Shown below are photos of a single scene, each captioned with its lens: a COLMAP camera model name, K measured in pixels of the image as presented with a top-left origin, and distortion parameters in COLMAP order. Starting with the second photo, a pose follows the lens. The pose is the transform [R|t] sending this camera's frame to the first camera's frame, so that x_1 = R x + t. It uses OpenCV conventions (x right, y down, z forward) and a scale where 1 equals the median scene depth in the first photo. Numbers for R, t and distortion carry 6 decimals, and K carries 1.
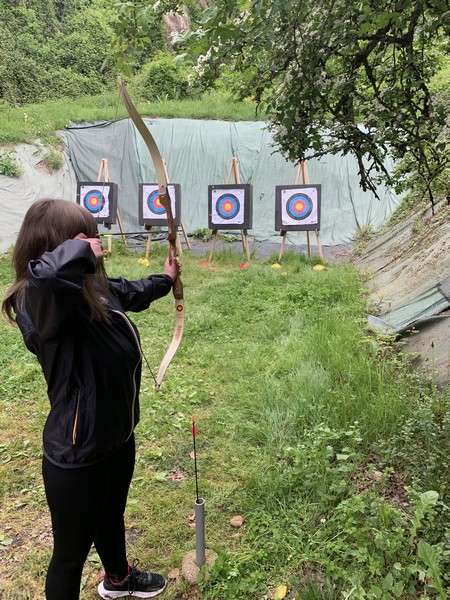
lens RADIAL K [[459.6, 0, 228.9], [0, 459.6, 304.2], [0, 0, 1]] dist [0.031794, -0.038786]
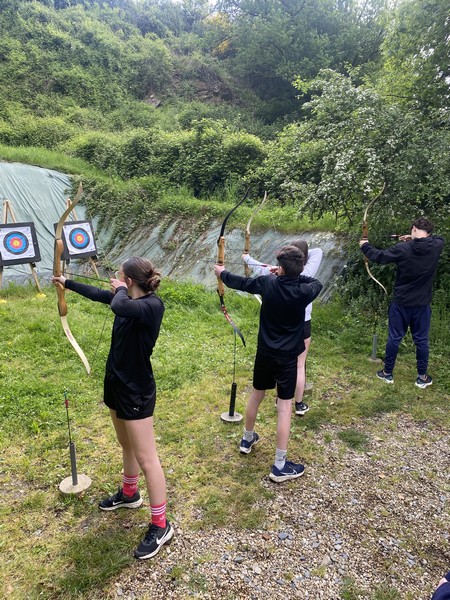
lens RADIAL K [[458.6, 0, 227.1], [0, 458.6, 296.4], [0, 0, 1]] dist [0.025557, -0.022675]
pose [[0.520120, -0.183940, 0.834051, -0.532499], [0.234995, 0.969664, 0.067303, -0.040899], [-0.821129, 0.160992, 0.547566, 0.025470]]
